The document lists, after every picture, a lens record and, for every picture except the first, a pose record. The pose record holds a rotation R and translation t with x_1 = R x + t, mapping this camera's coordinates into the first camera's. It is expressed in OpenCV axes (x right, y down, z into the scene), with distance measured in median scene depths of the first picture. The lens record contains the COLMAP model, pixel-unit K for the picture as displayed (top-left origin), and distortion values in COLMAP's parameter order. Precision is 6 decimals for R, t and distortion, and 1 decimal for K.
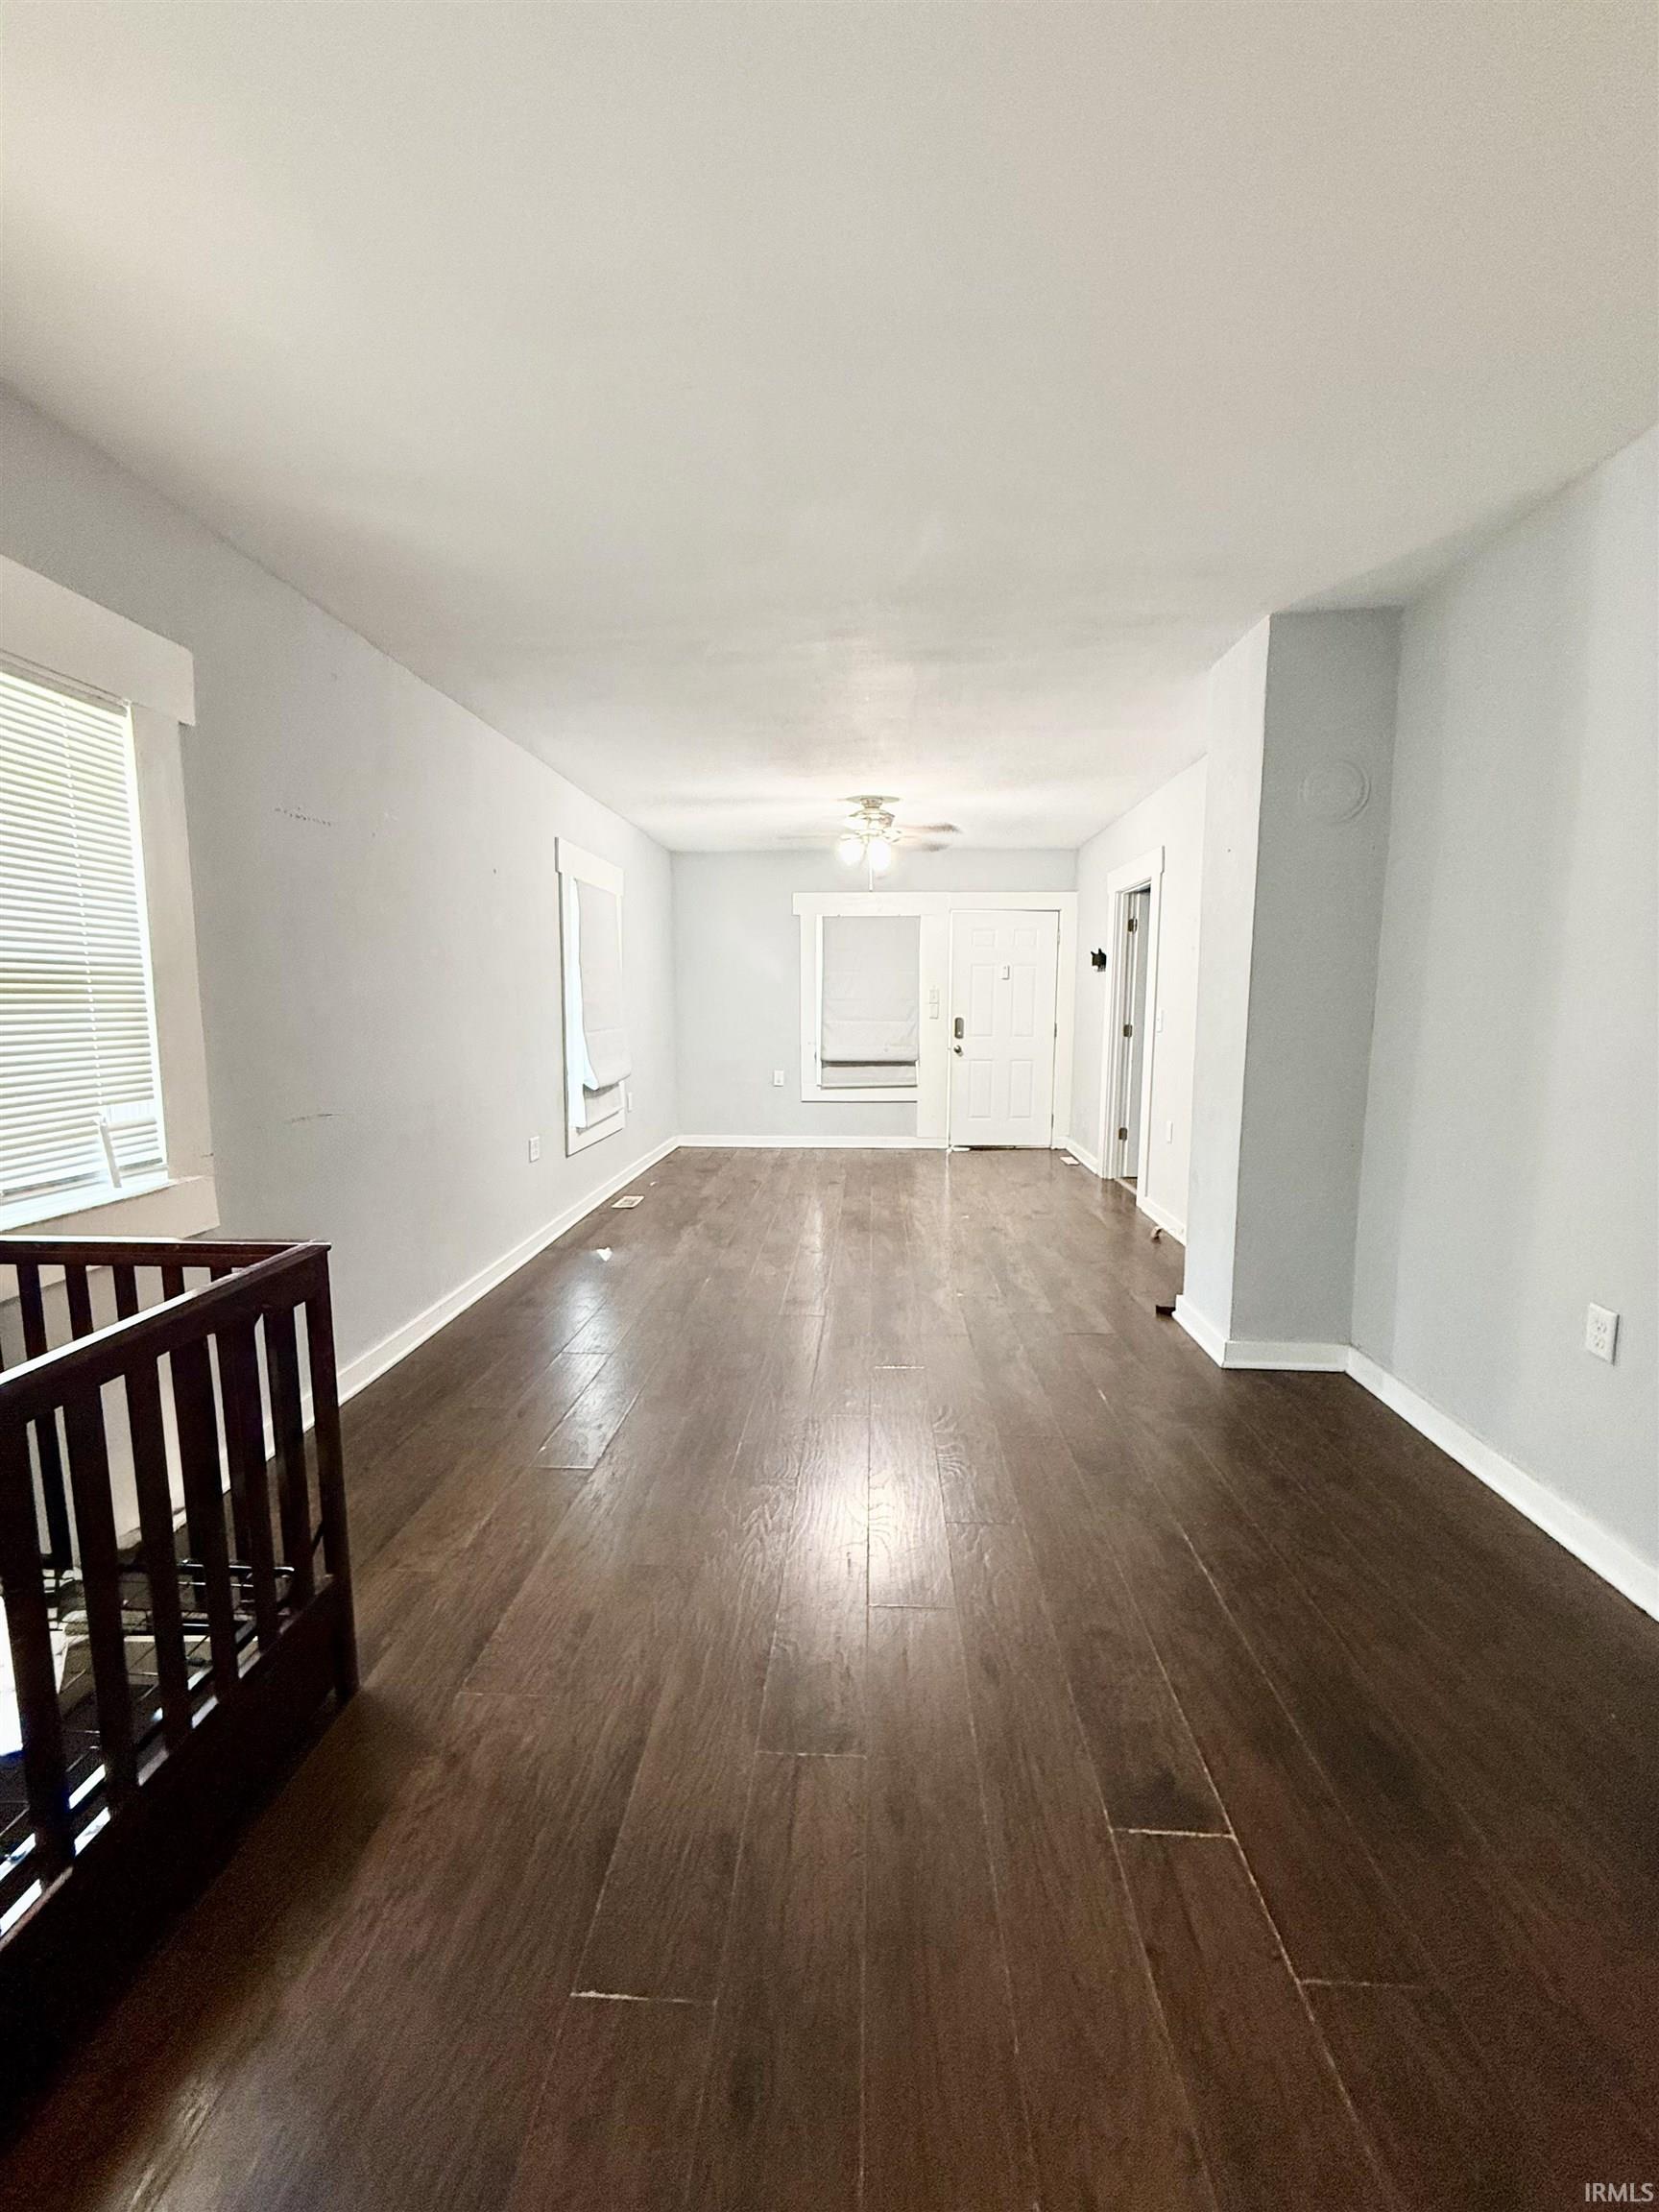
lens RADIAL K [[882.0, 0, 829.5], [0, 882.0, 1106.0], [0, 0, 1]] dist [-0.001490, -0.000096]
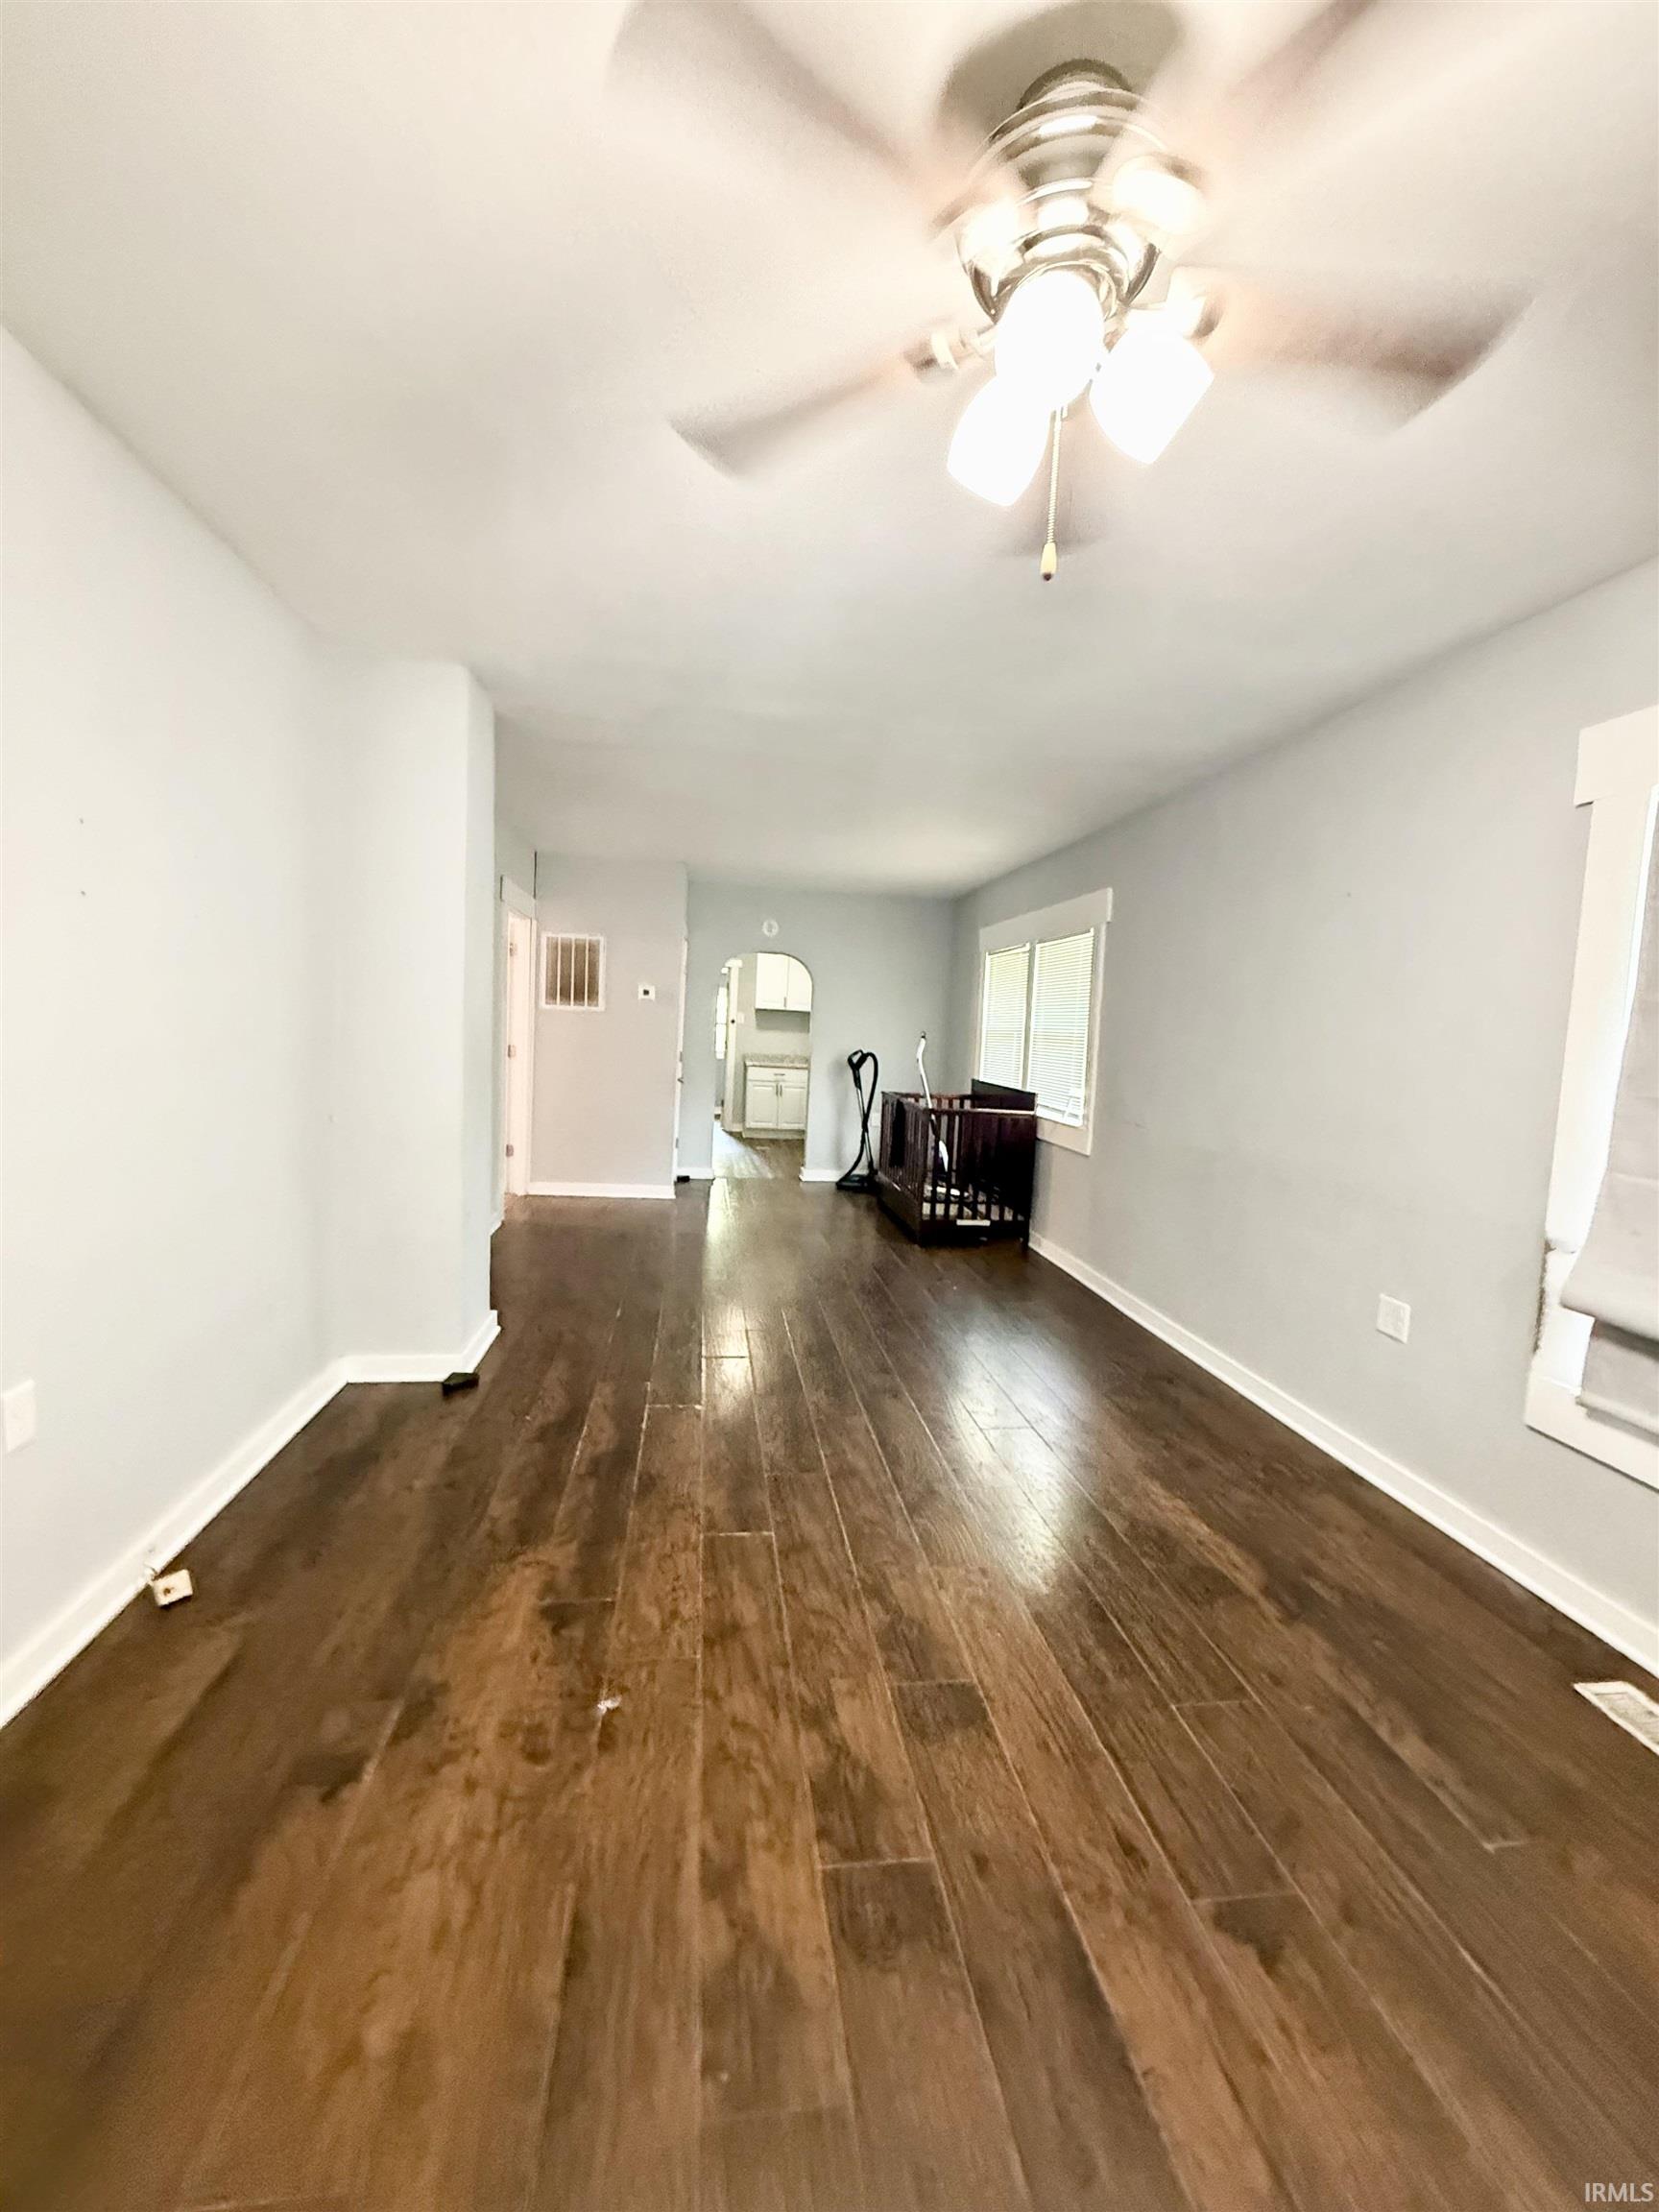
lens RADIAL K [[882.0, 0, 829.5], [0, 882.0, 1106.0], [0, 0, 1]] dist [-0.001490, -0.000096]
pose [[-0.980407, 0.025446, -0.195330, 0.175602], [-0.014750, 0.979353, 0.201619, -0.238414], [0.196427, 0.200550, -0.959790, 1.782601]]
